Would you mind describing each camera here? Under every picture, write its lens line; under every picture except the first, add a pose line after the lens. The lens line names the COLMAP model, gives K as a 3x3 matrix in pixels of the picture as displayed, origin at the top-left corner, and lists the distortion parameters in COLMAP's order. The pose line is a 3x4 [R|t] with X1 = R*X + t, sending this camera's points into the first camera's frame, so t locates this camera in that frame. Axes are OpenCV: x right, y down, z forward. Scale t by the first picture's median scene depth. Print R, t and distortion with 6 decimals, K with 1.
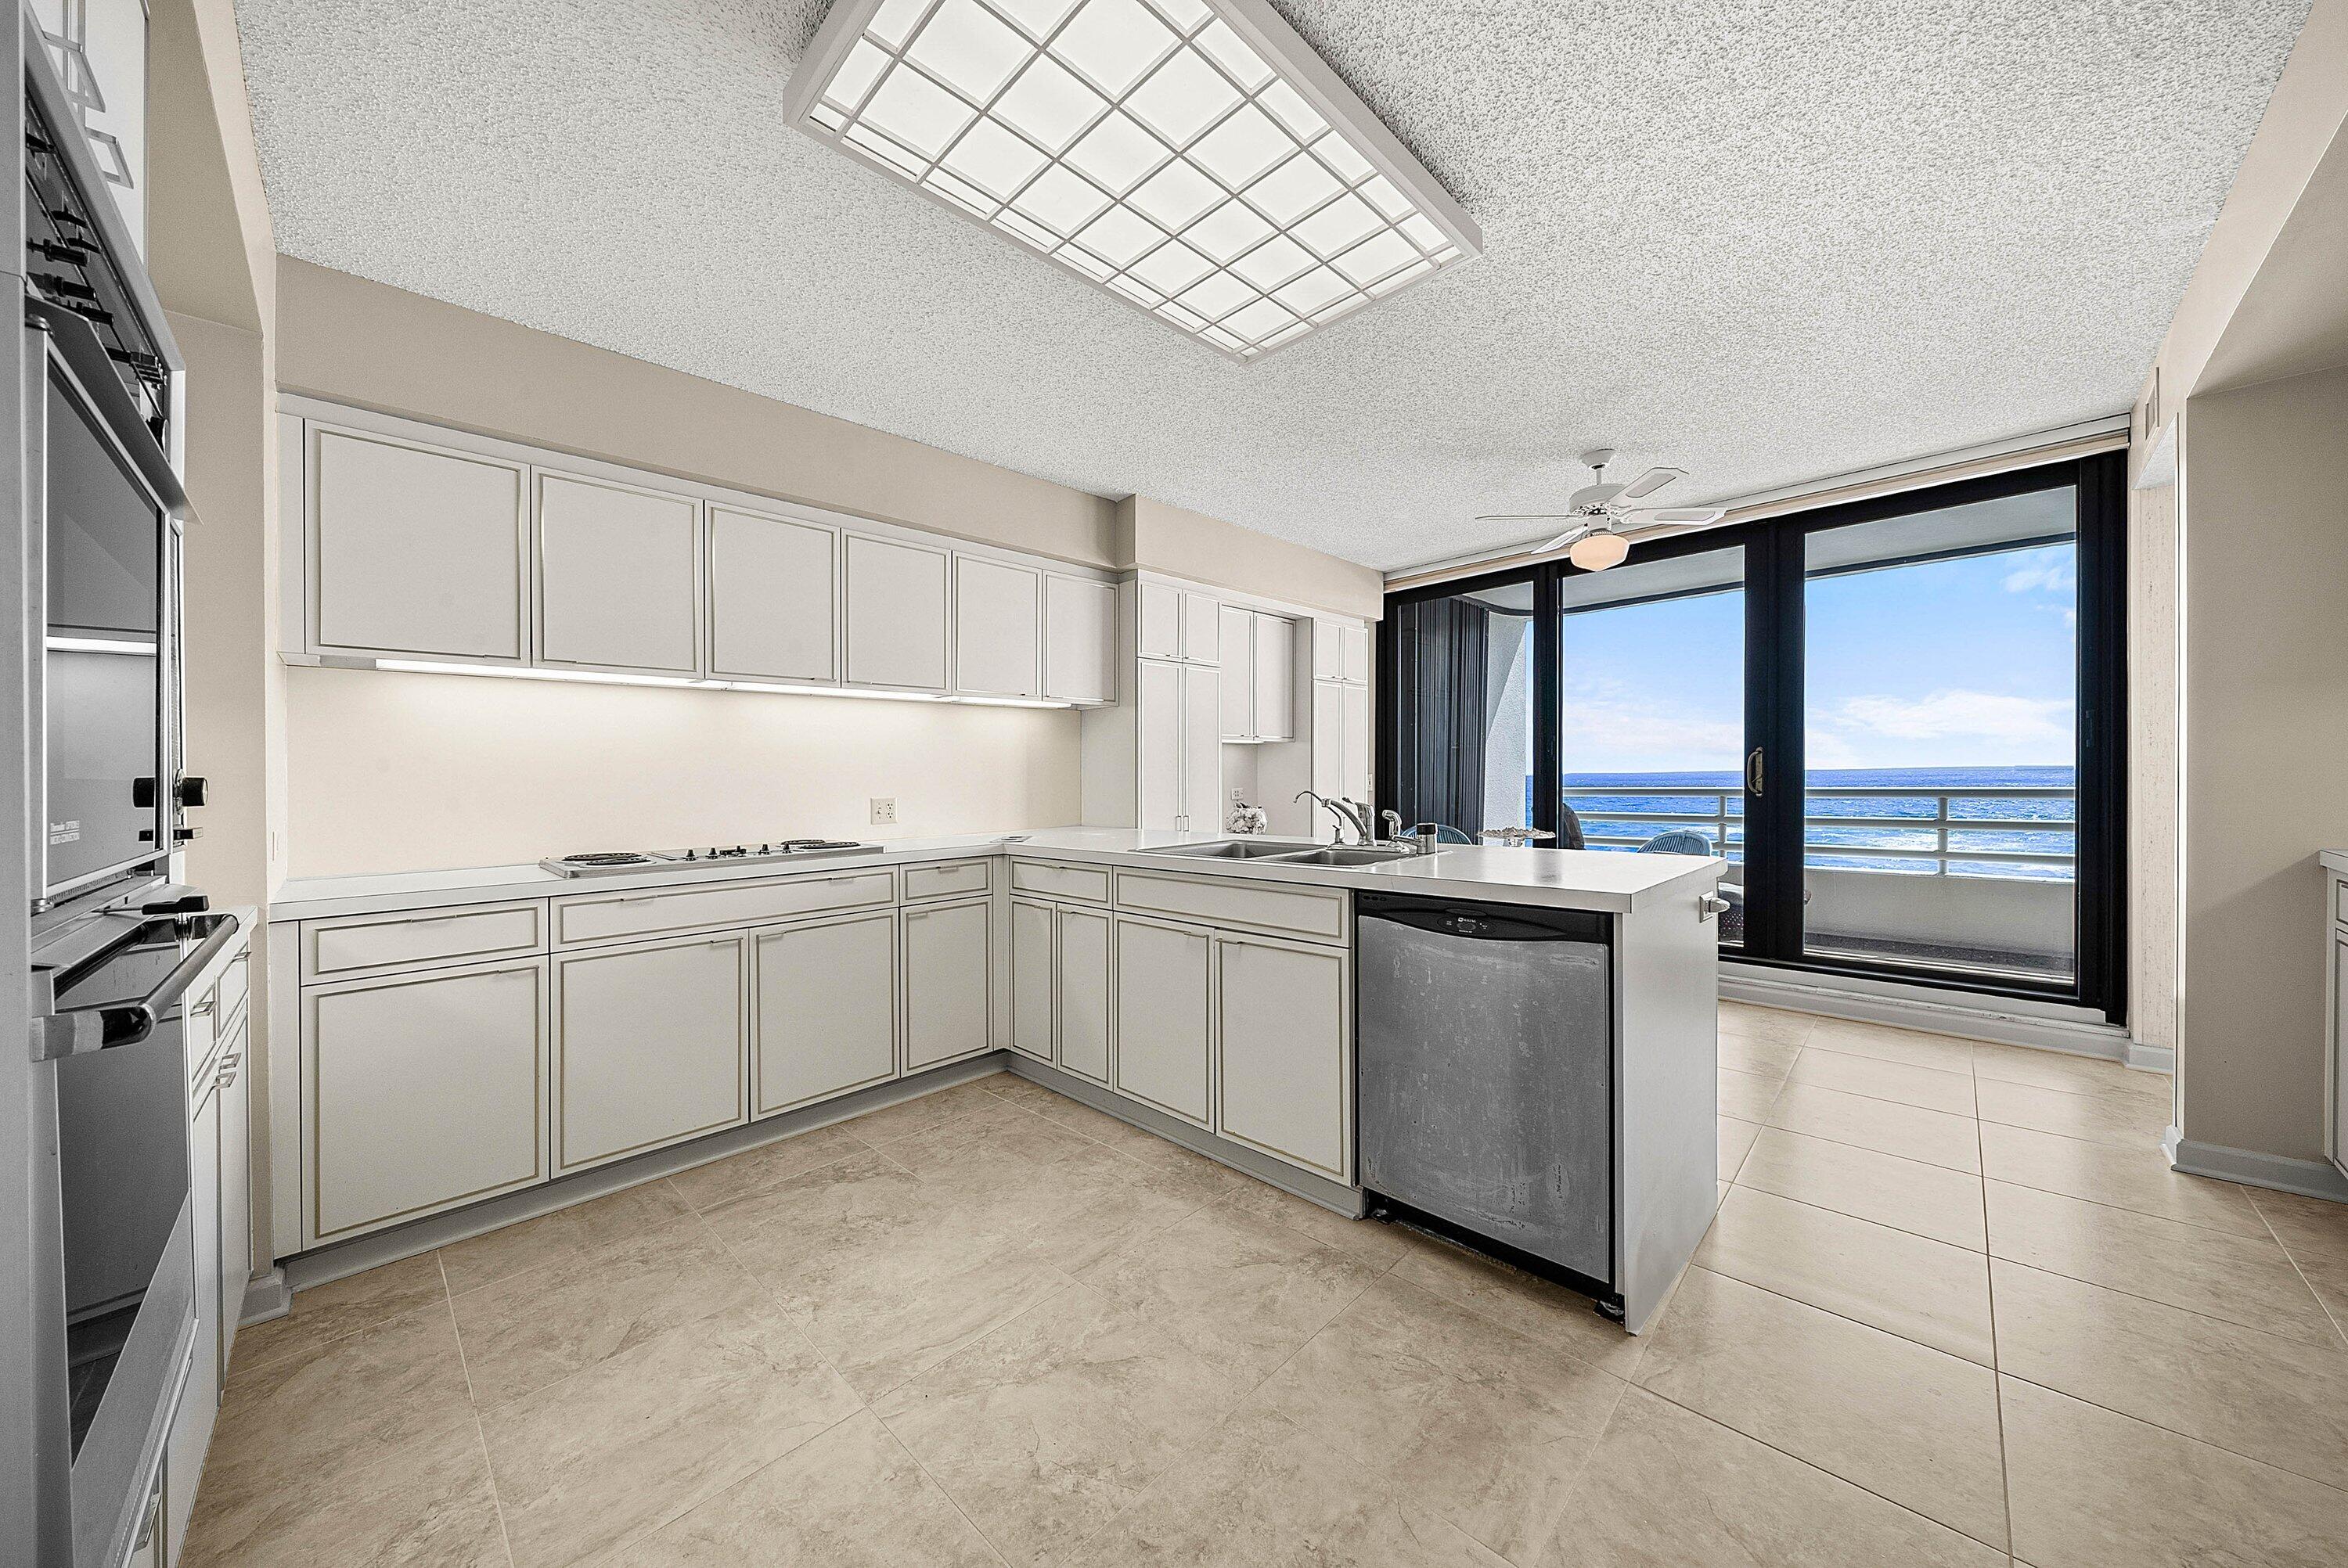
lens RADIAL K [[806.3, 0, 1136.3], [0, 806.3, 782.4], [0, 0, 1]] dist [-0.000159, -0.000097]
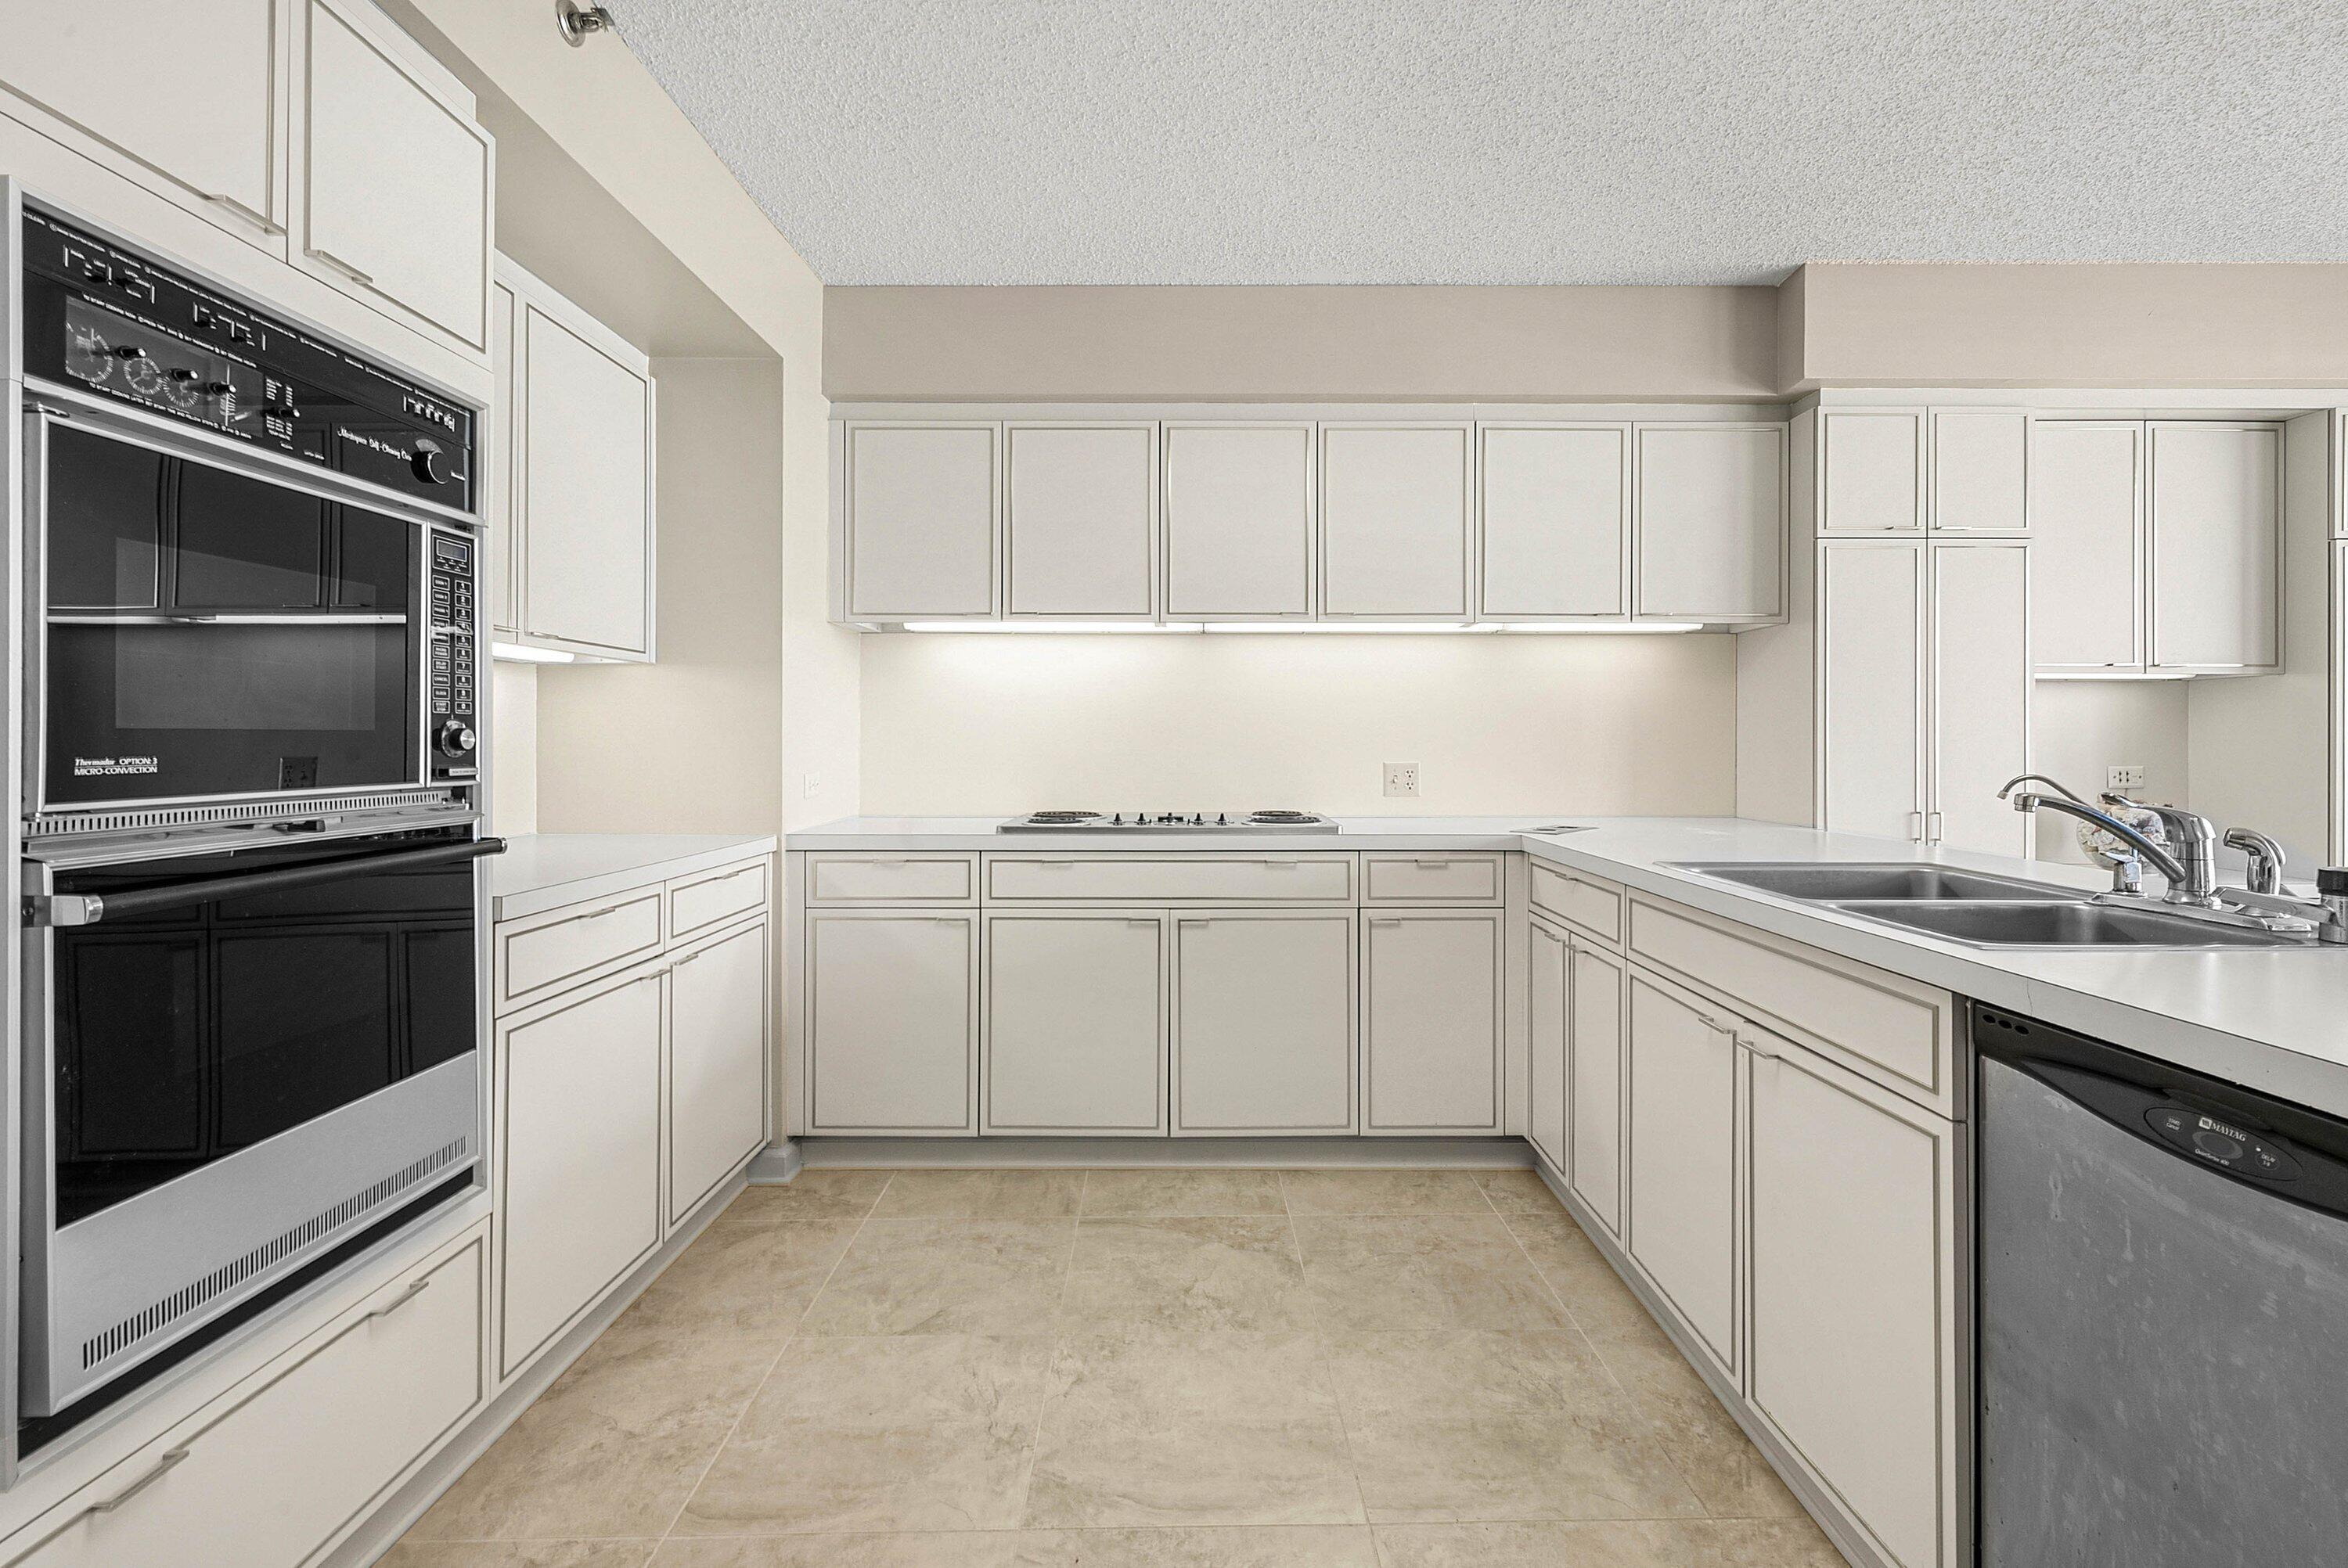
lens RADIAL K [[1017.2, 0, 1201.0], [0, 1017.2, 733.3], [0, 0, 1]] dist [0.003462, -0.000151]
pose [[0.728961, 0.012260, -0.684446, 0.285052], [-0.018815, 0.999821, -0.002130, -0.004541], [0.684297, 0.014431, 0.729061, 0.232267]]
